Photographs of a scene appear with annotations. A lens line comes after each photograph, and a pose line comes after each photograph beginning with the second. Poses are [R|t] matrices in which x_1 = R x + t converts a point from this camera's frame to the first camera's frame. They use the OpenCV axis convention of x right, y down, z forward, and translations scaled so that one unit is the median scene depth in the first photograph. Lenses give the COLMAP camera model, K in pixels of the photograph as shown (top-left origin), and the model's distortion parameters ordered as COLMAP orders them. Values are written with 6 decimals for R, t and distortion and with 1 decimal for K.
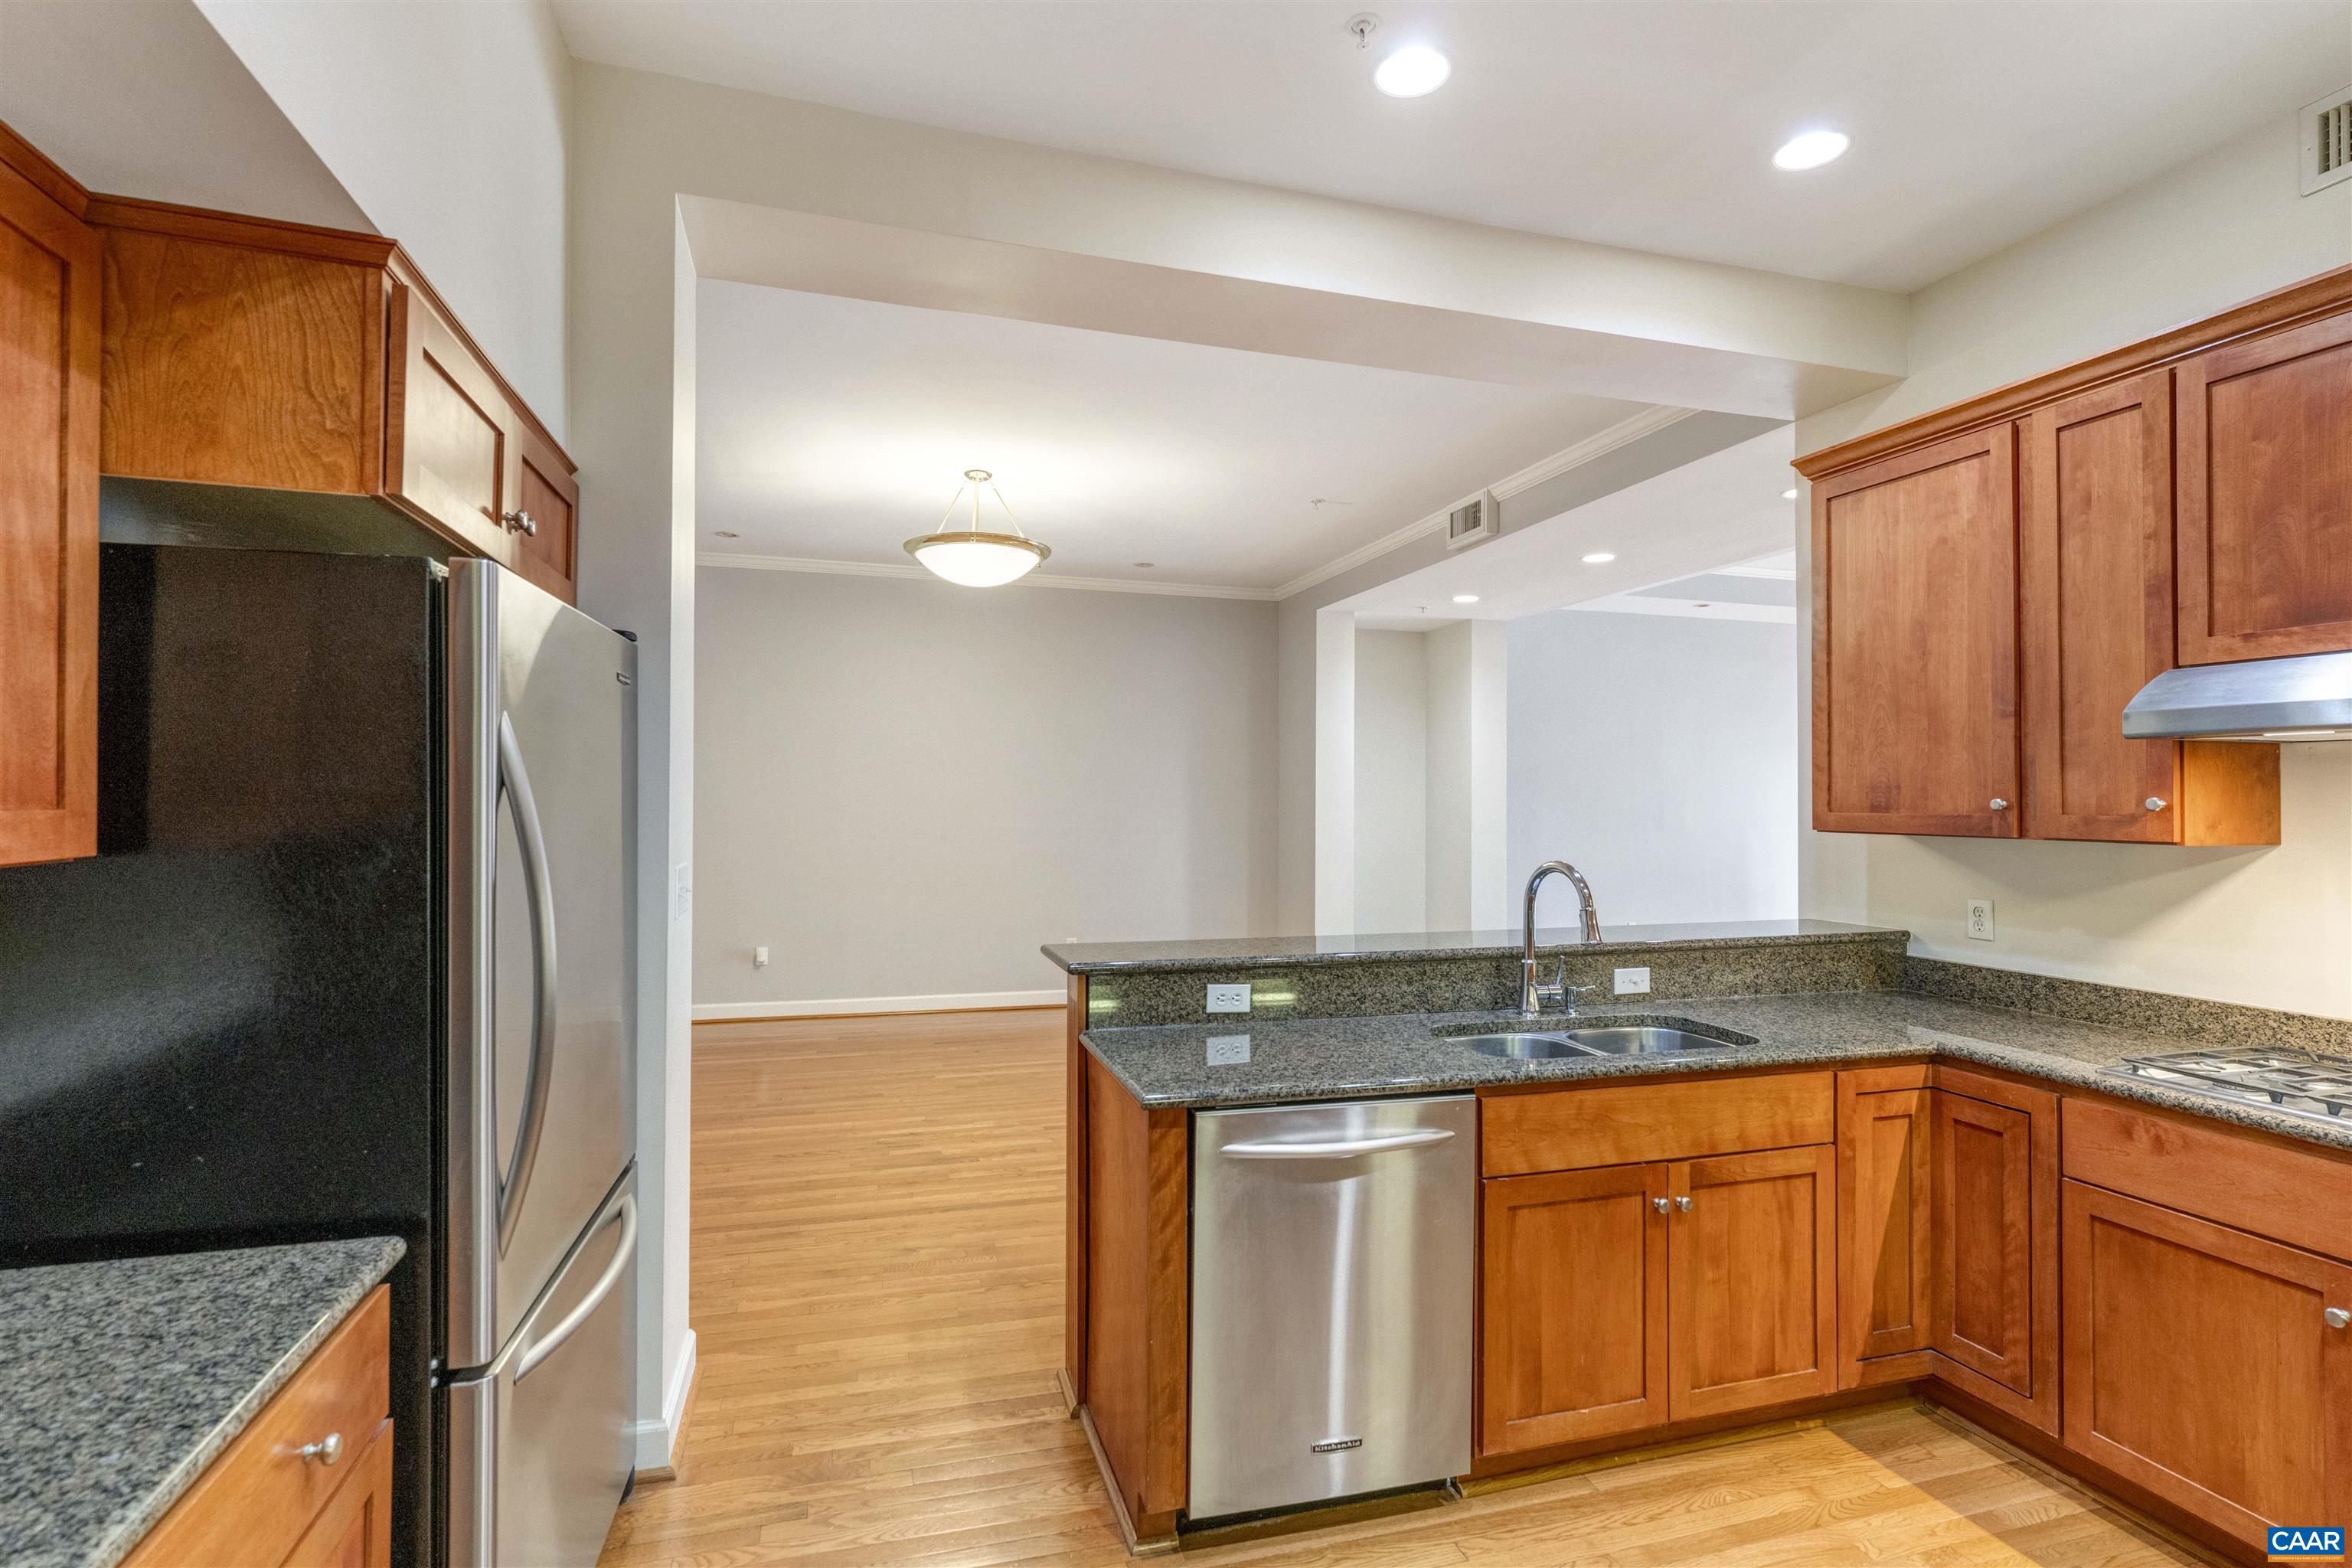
lens RADIAL K [[1126.2, 0, 1144.5], [0, 1126.2, 763.2], [0, 0, 1]] dist [-0.000295, 0.000903]
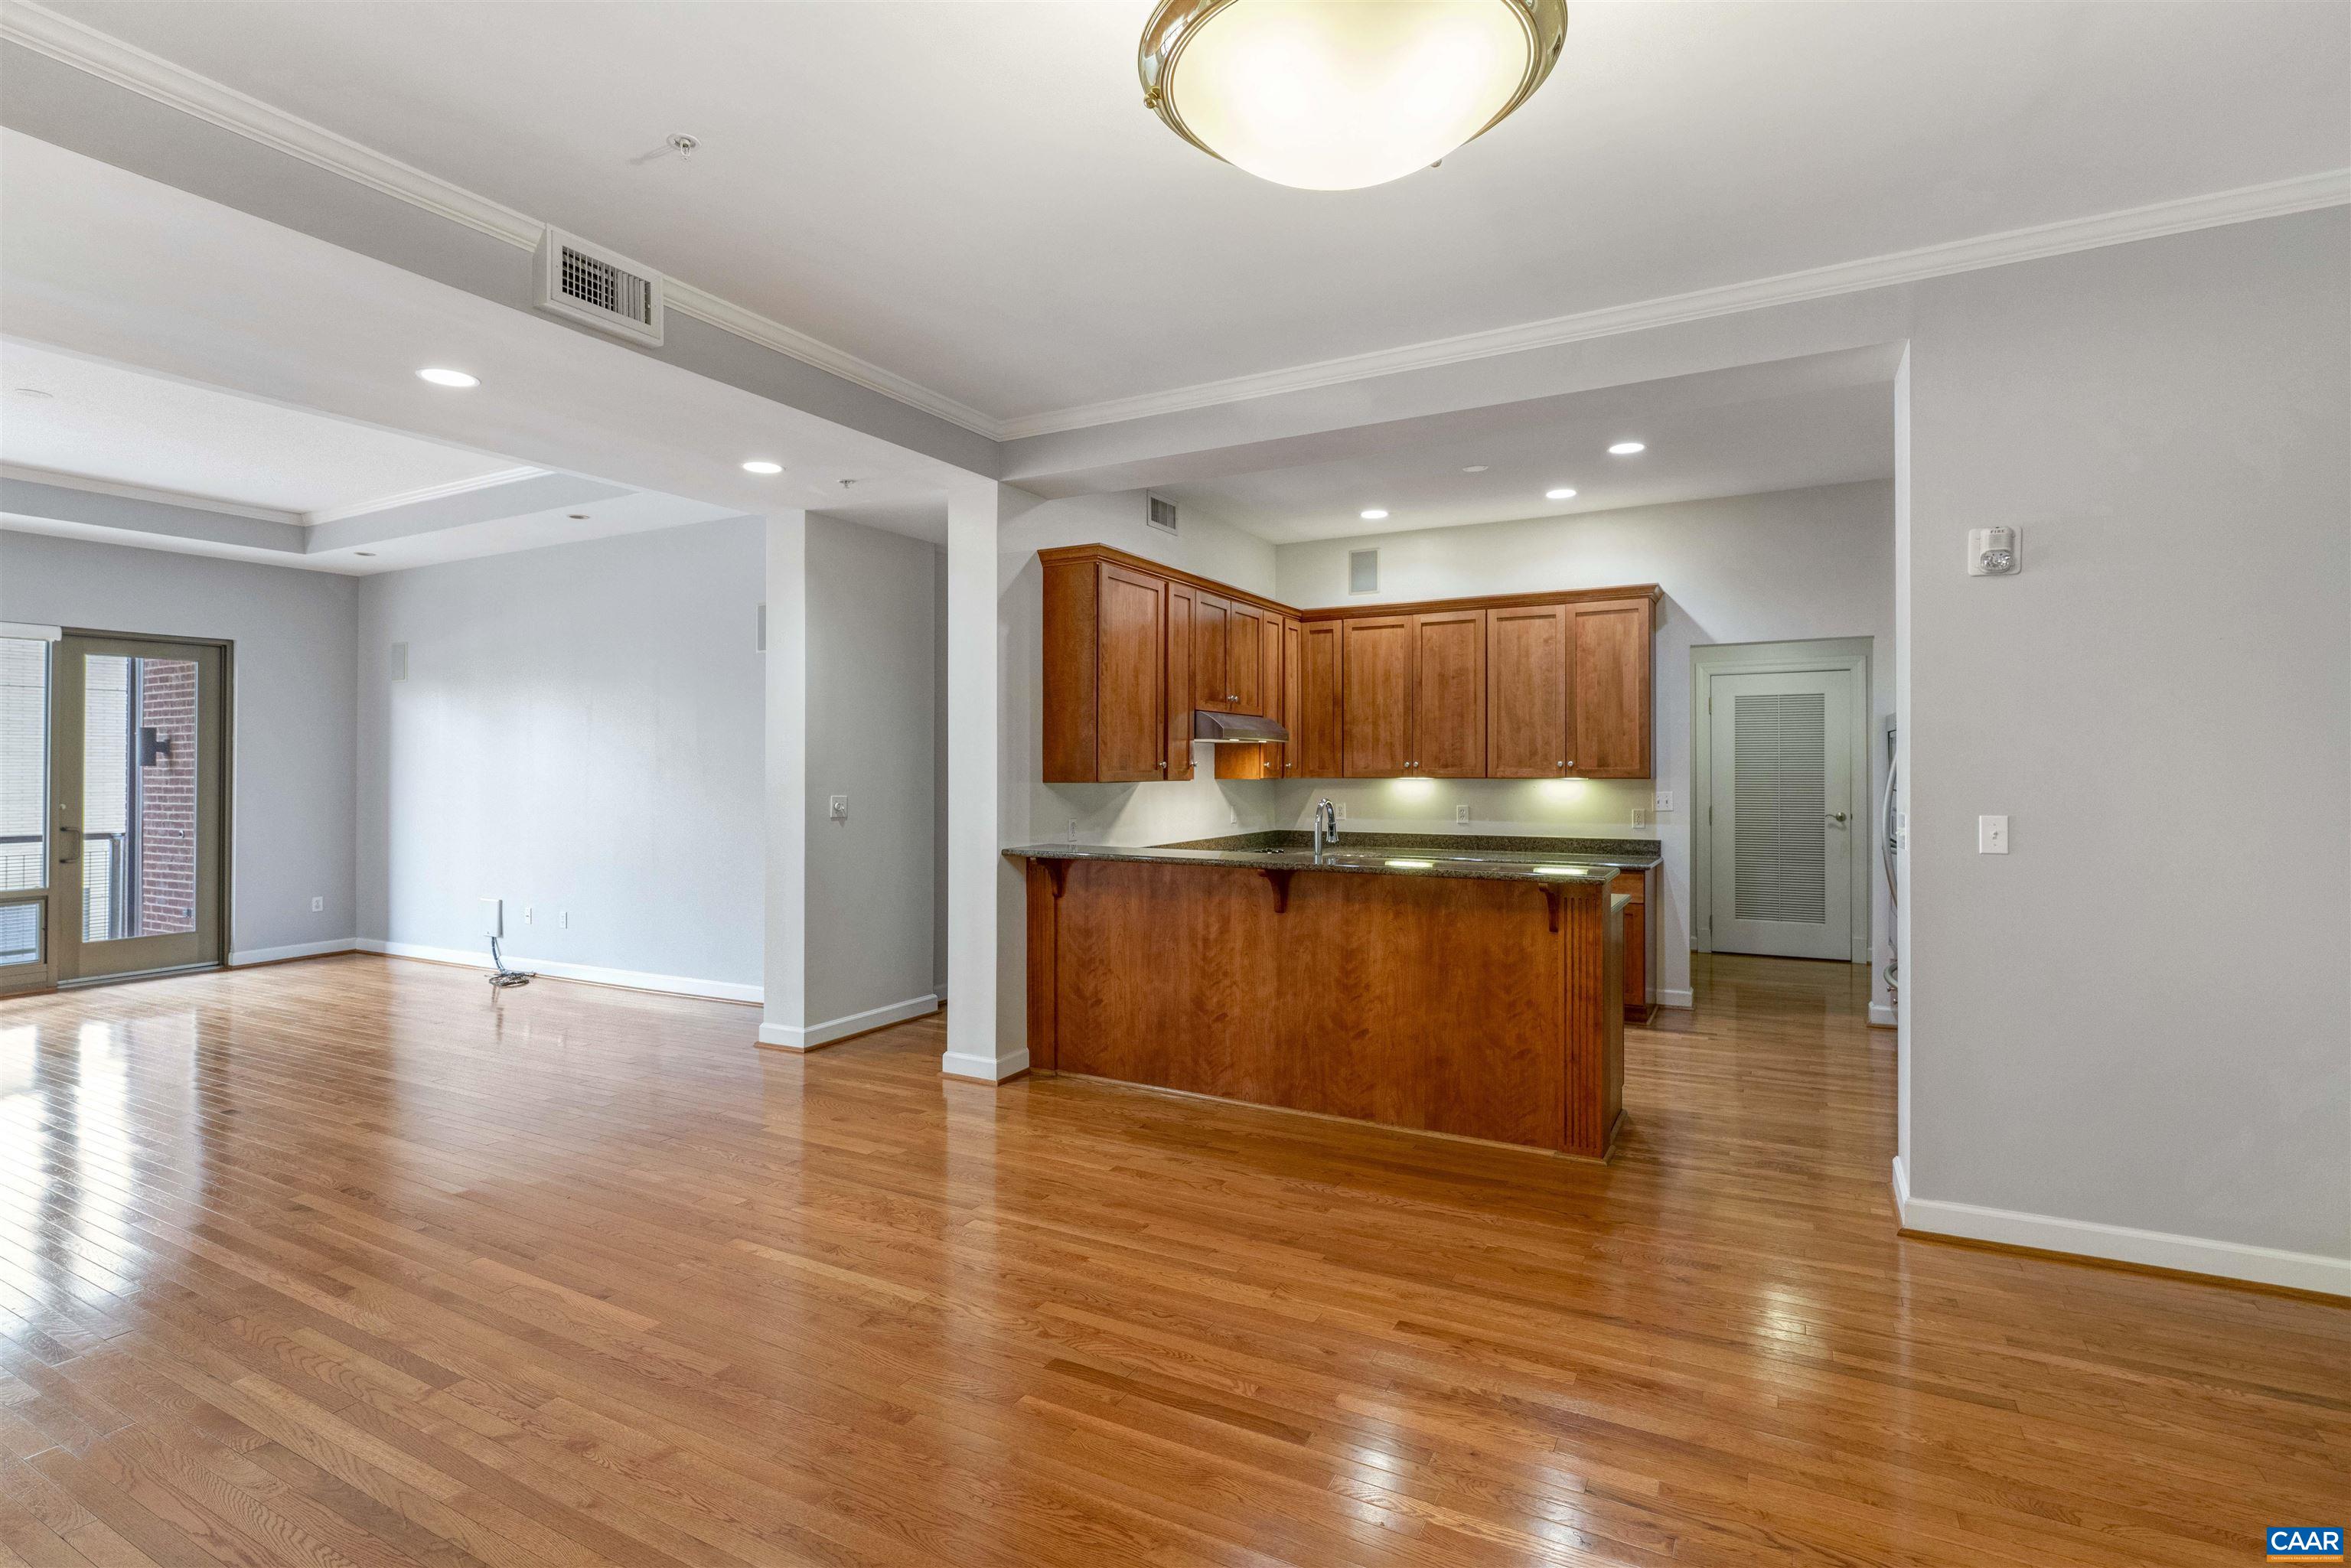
lens RADIAL K [[1125.7, 0, 1170.1], [0, 1125.7, 748.5], [0, 0, 1]] dist [-0.000295, 0.000903]
pose [[-0.721194, 0.005717, 0.692710, -0.646785], [-0.024899, 0.999106, -0.034169, 0.072726], [-0.692286, -0.041890, -0.720406, 2.353356]]
